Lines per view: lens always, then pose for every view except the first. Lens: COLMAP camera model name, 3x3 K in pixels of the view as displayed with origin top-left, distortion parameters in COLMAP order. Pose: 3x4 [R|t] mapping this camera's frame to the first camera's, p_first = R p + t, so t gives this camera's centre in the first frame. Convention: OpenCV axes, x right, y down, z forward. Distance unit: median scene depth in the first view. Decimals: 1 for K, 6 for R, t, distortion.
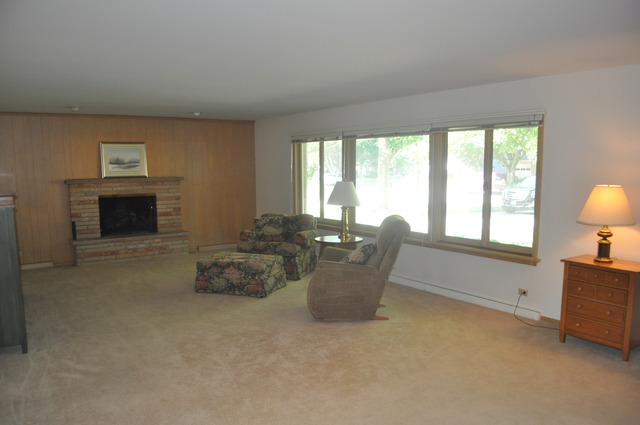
lens RADIAL K [[507.5, 0, 323.9], [0, 507.5, 229.4], [0, 0, 1]] dist [-0.072823, 0.001829]
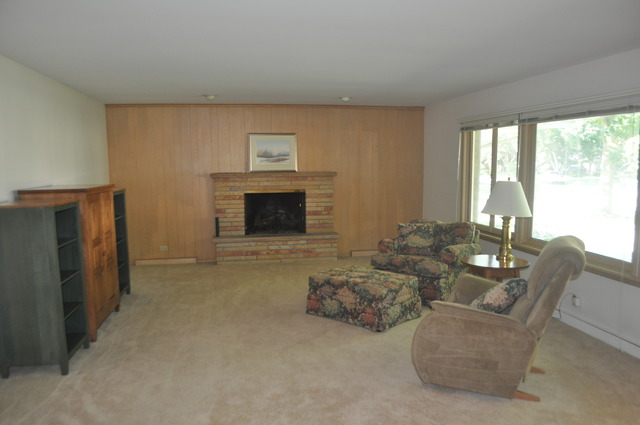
lens RADIAL K [[507.5, 0, 323.9], [0, 507.5, 229.4], [0, 0, 1]] dist [-0.072823, 0.001829]
pose [[0.913553, 0.053818, -0.403144, 0.075359], [-0.050156, 0.998548, 0.019645, -0.022512], [0.403616, 0.002274, 0.914926, 0.201106]]
